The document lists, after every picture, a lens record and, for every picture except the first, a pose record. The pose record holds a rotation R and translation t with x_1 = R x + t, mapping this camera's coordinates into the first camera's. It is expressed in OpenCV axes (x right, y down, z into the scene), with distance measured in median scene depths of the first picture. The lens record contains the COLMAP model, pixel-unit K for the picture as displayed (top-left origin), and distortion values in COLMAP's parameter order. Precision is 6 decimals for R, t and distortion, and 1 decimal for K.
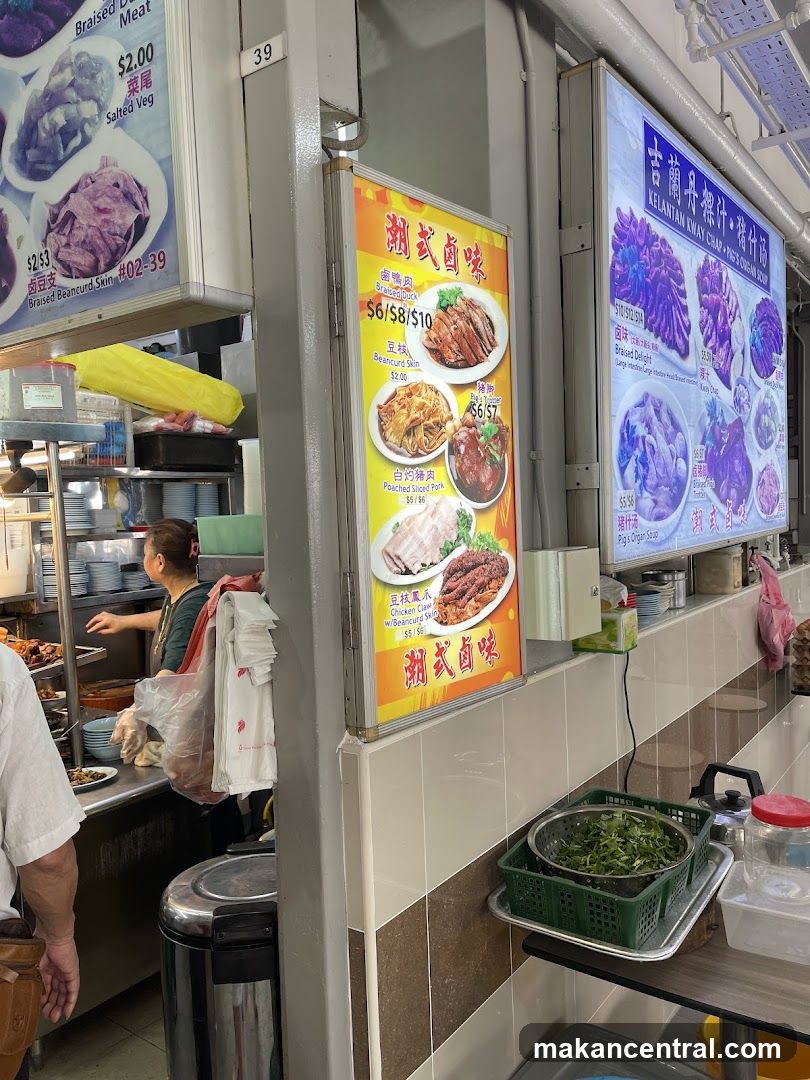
lens RADIAL K [[821.9, 0, 405.4], [0, 821.9, 548.0], [0, 0, 1]] dist [0.036876, -0.030078]
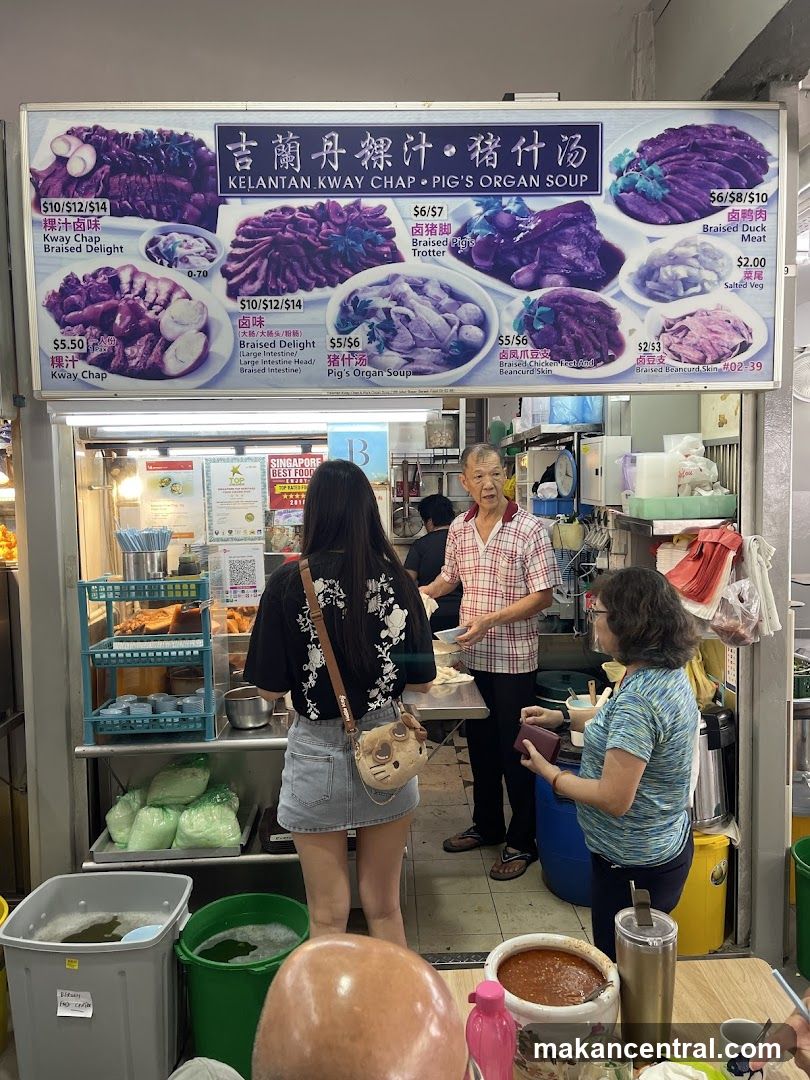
lens RADIAL K [[821.9, 0, 433.8], [0, 821.9, 533.1], [0, 0, 1]] dist [0.036876, -0.030078]
pose [[0.787140, -0.020513, 0.616433, -1.836308], [0.019060, 0.999778, 0.008931, 0.012576], [-0.616479, 0.004719, 0.787357, -0.058221]]
